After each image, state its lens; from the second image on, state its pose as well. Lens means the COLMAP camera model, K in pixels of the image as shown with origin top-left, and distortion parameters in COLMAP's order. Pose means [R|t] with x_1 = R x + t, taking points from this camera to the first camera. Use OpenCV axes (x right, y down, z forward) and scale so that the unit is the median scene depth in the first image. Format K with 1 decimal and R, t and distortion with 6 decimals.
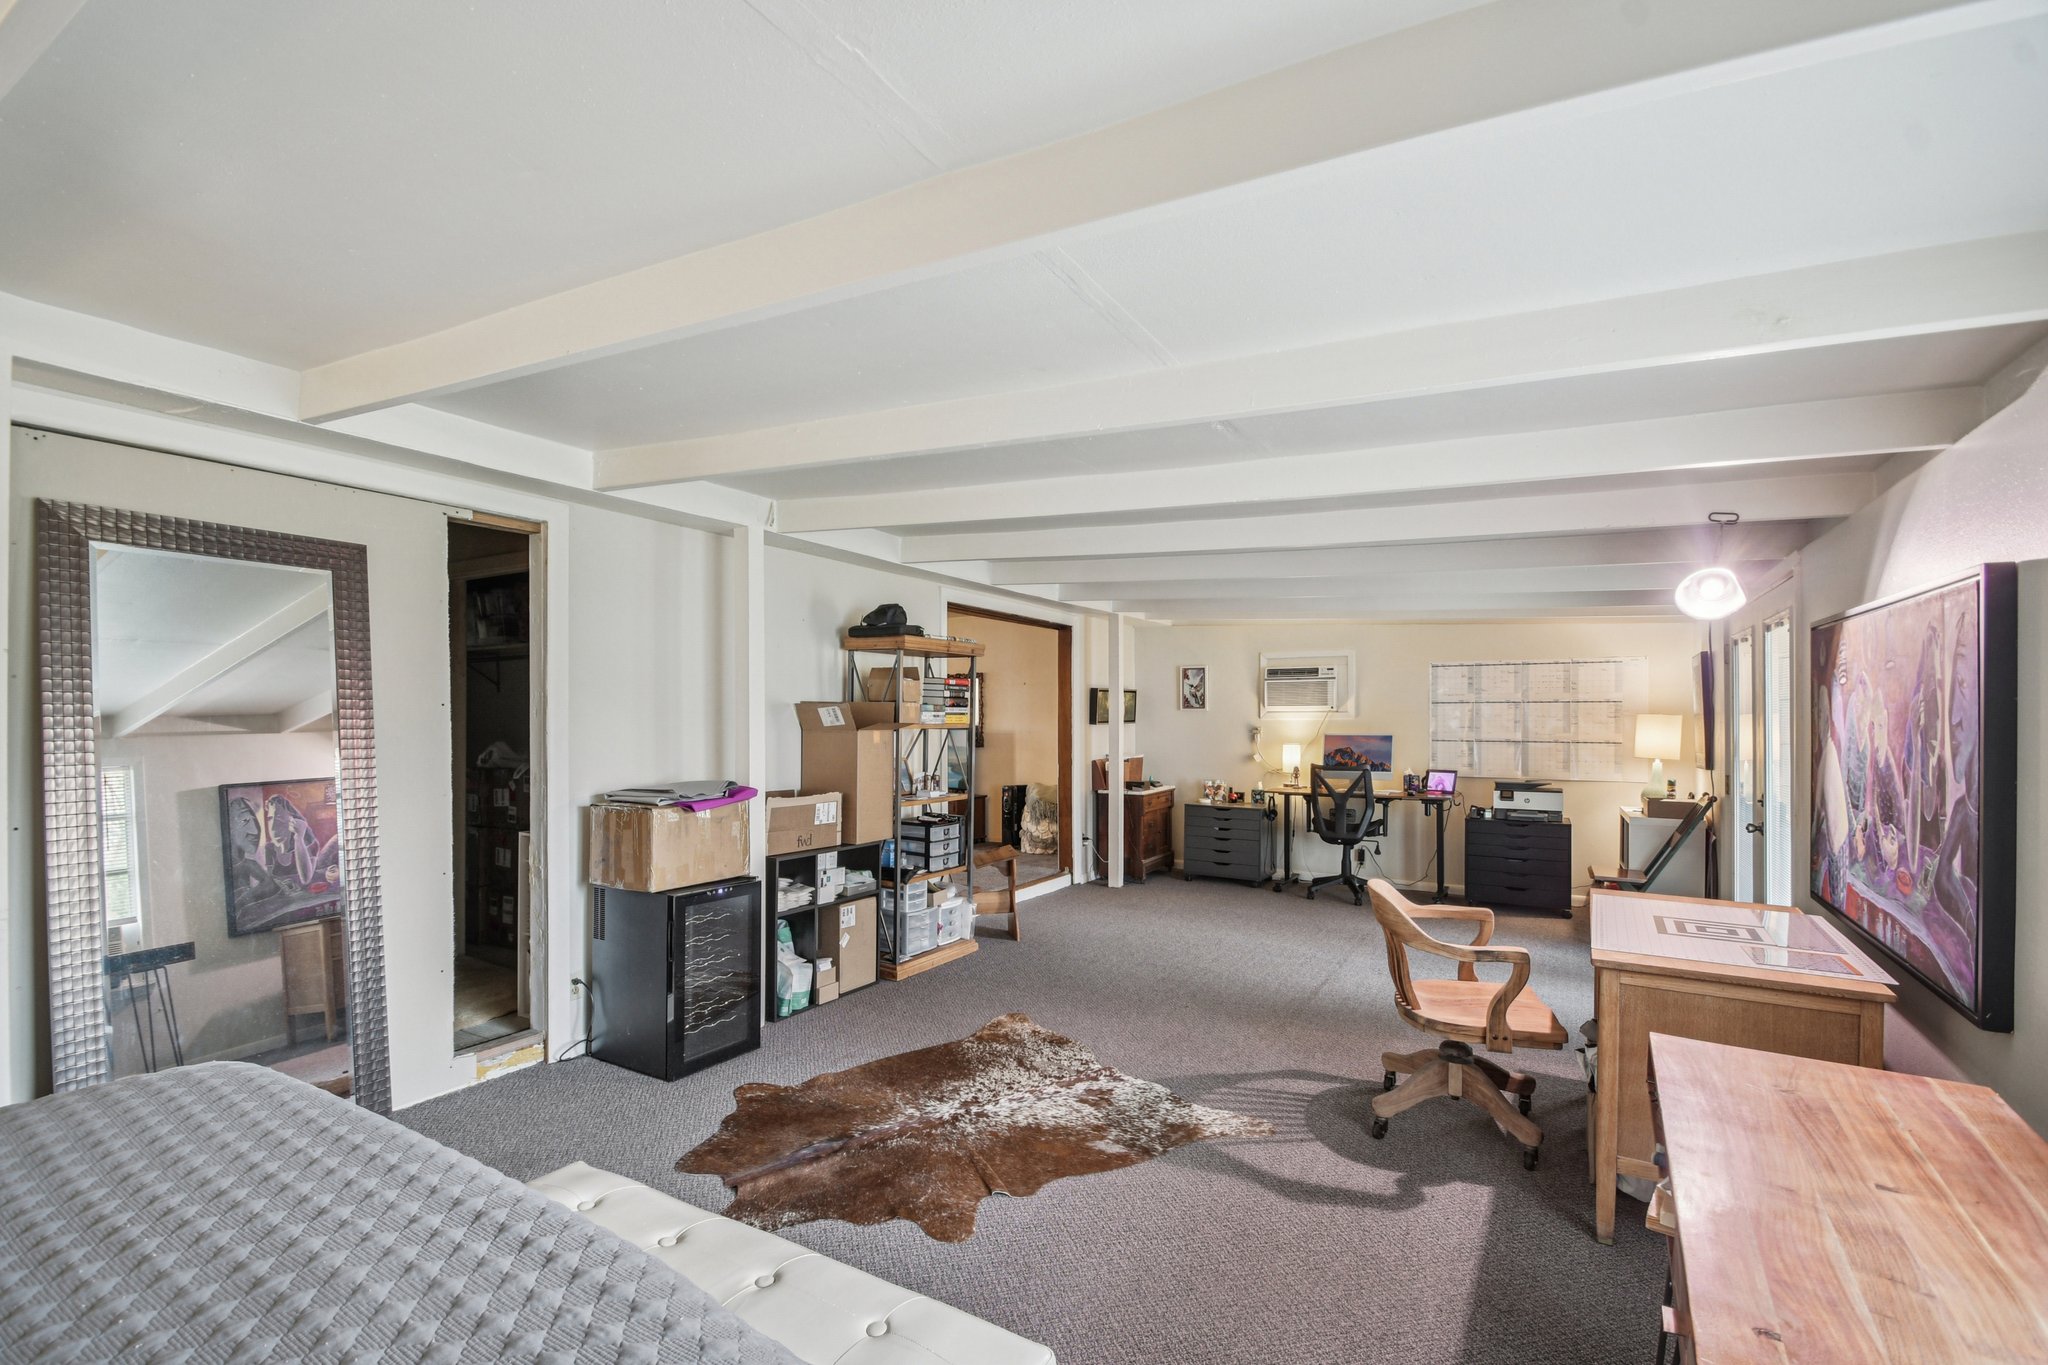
lens RADIAL K [[901.2, 0, 1023.8], [0, 901.2, 702.5], [0, 0, 1]] dist [0.013198, -0.000973]
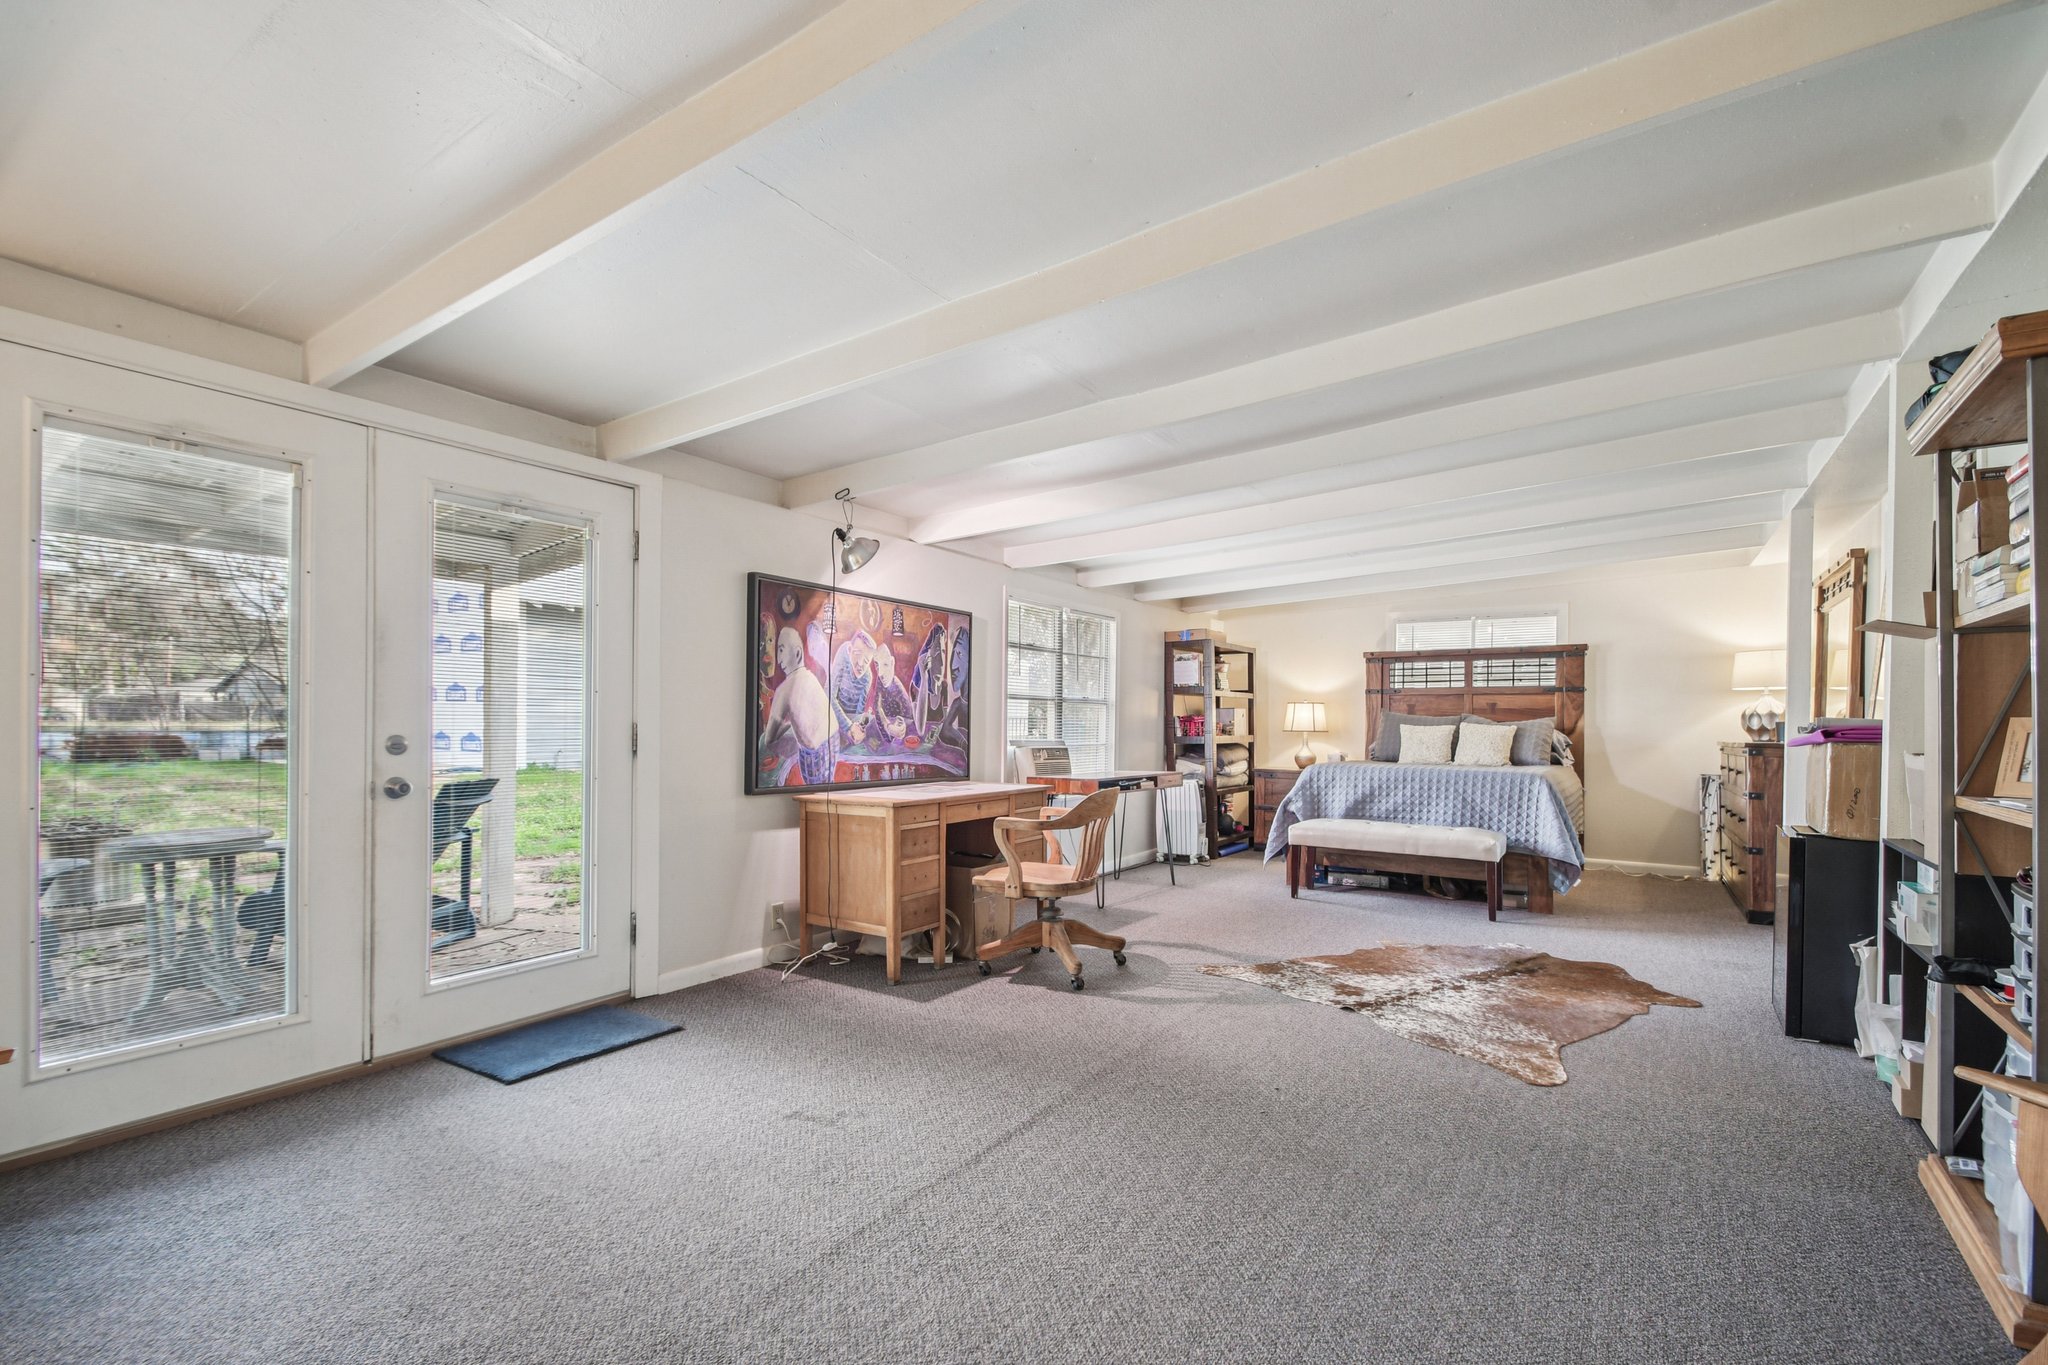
lens RADIAL K [[901.2, 0, 1034.2], [0, 901.2, 725.1], [0, 0, 1]] dist [0.013198, -0.000973]
pose [[-0.999129, -0.008484, 0.040863, 0.432703], [-0.008688, 0.999951, -0.004826, 0.120368], [-0.040820, -0.005177, -0.999153, 2.169672]]
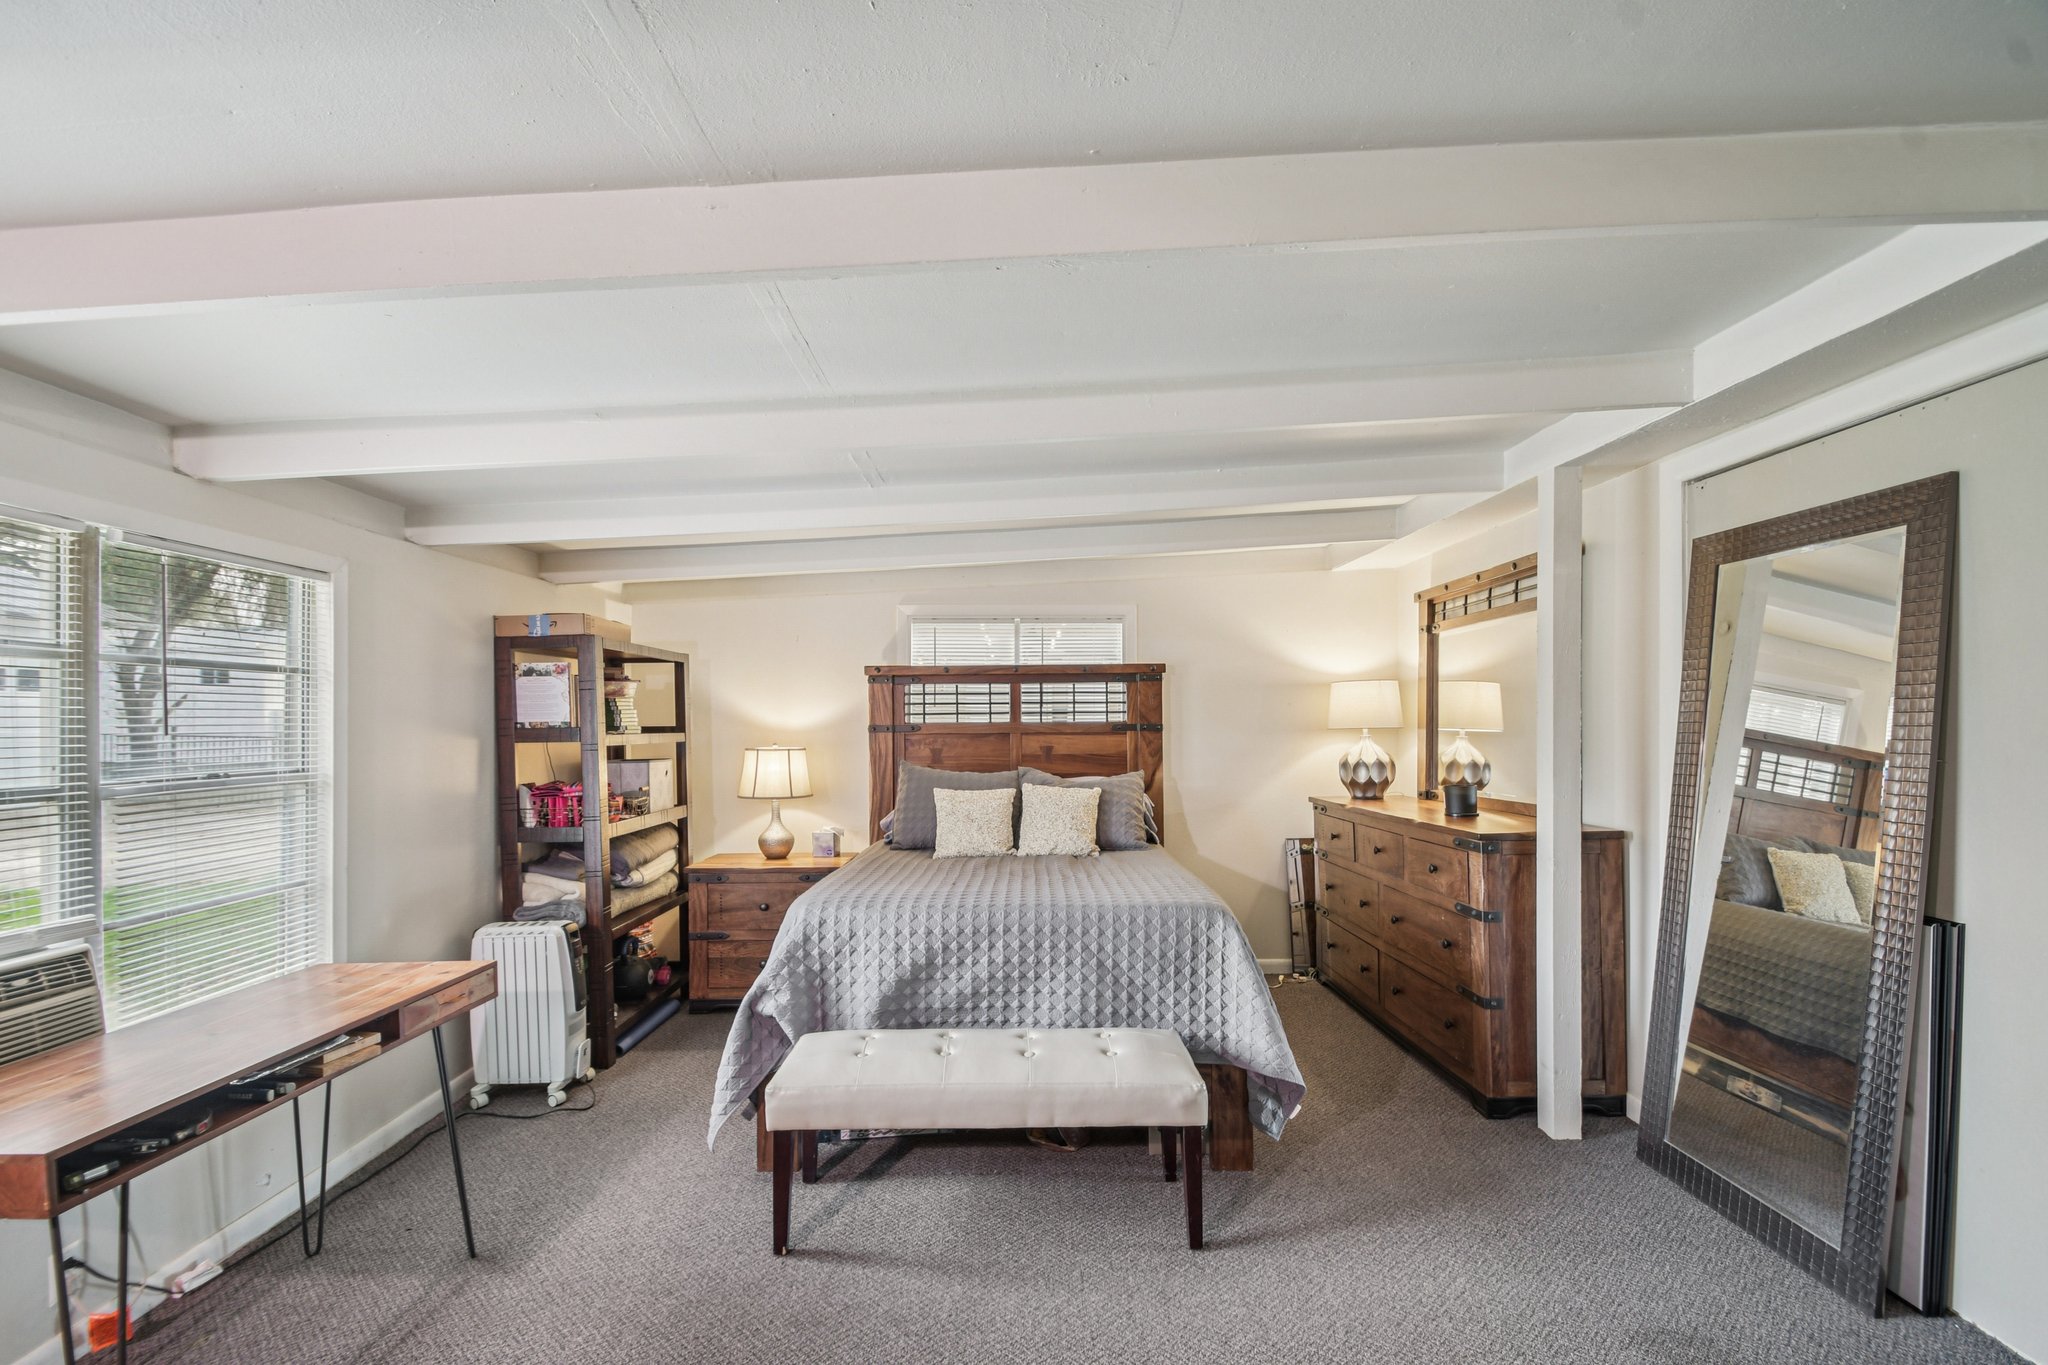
lens RADIAL K [[901.2, 0, 1014.8], [0, 901.2, 724.9], [0, 0, 1]] dist [0.013198, -0.000973]
pose [[-0.859567, 0.003906, -0.511009, 0.290424], [0.008089, 0.999950, -0.005963, 0.053162], [0.510960, -0.009259, -0.859555, 1.512356]]
